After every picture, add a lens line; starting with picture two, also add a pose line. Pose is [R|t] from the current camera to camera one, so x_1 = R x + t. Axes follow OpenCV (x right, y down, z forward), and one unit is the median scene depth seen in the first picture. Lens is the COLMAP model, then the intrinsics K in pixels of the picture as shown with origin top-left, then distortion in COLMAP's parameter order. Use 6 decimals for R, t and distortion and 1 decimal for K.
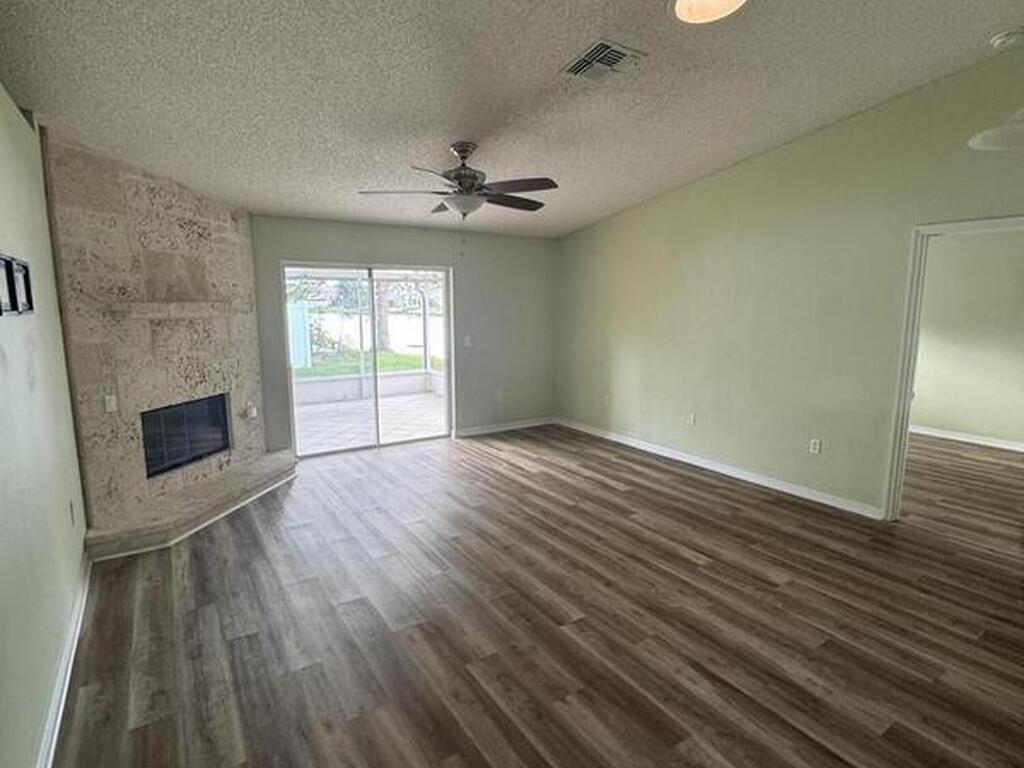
lens RADIAL K [[540.6, 0, 512.0], [0, 540.6, 384.0], [0, 0, 1]] dist [-0.005378, 0.000547]
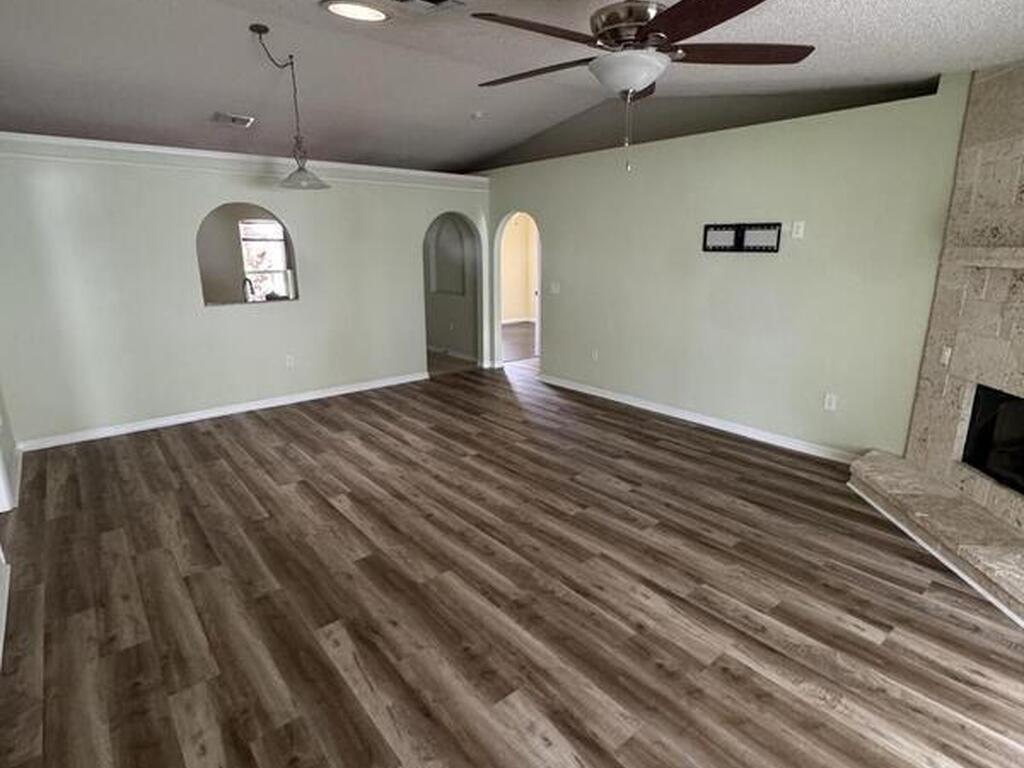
lens RADIAL K [[540.6, 0, 512.0], [0, 540.6, 384.0], [0, 0, 1]] dist [-0.005378, 0.000547]
pose [[-0.993959, 0.029528, -0.105708, 0.100980], [-0.014311, 0.920042, 0.391559, -0.245980], [0.108817, 0.390706, -0.914061, 1.598543]]
